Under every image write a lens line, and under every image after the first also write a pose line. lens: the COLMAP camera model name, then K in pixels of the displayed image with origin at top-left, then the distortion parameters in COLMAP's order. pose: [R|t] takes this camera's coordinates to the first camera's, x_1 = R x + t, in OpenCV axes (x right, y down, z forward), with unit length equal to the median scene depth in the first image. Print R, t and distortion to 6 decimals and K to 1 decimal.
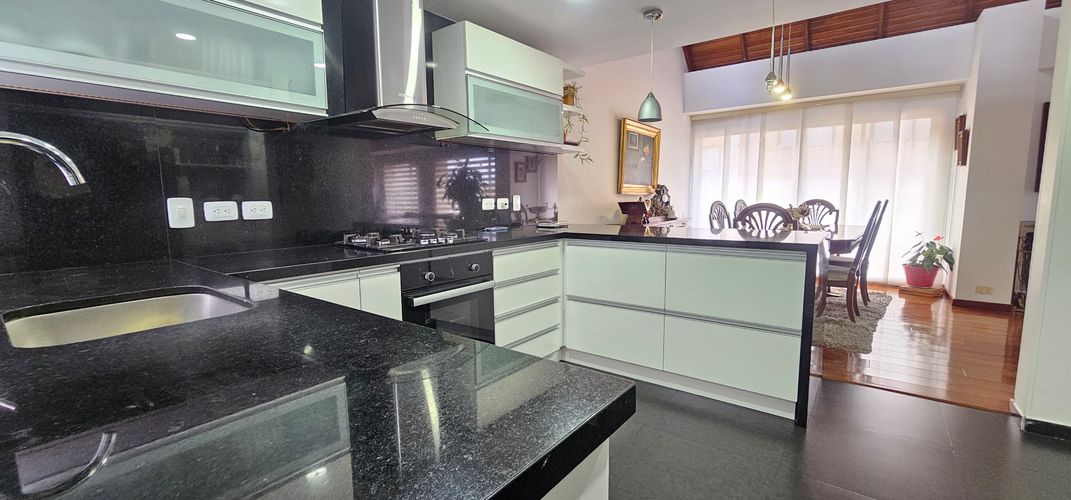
lens RADIAL K [[429.8, 0, 536.2], [0, 429.8, 247.2], [0, 0, 1]] dist [-0.002074, 0.000006]
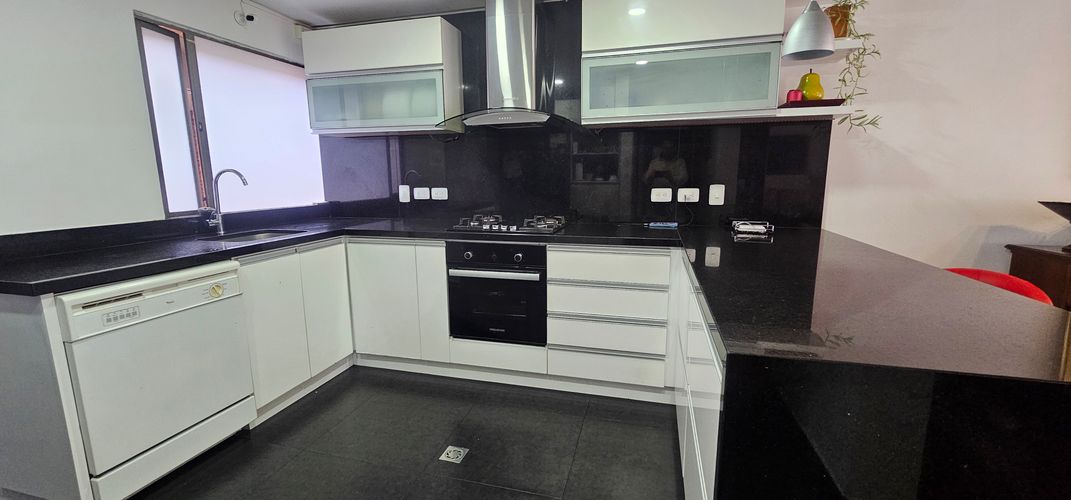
lens RADIAL K [[429.8, 0, 533.9], [0, 429.8, 248.5], [0, 0, 1]] dist [-0.002074, 0.000006]
pose [[0.381373, 0.167444, -0.909130, 0.840316], [-0.103575, 0.985006, 0.137970, -0.124841], [0.918601, 0.041545, 0.392998, 0.627239]]
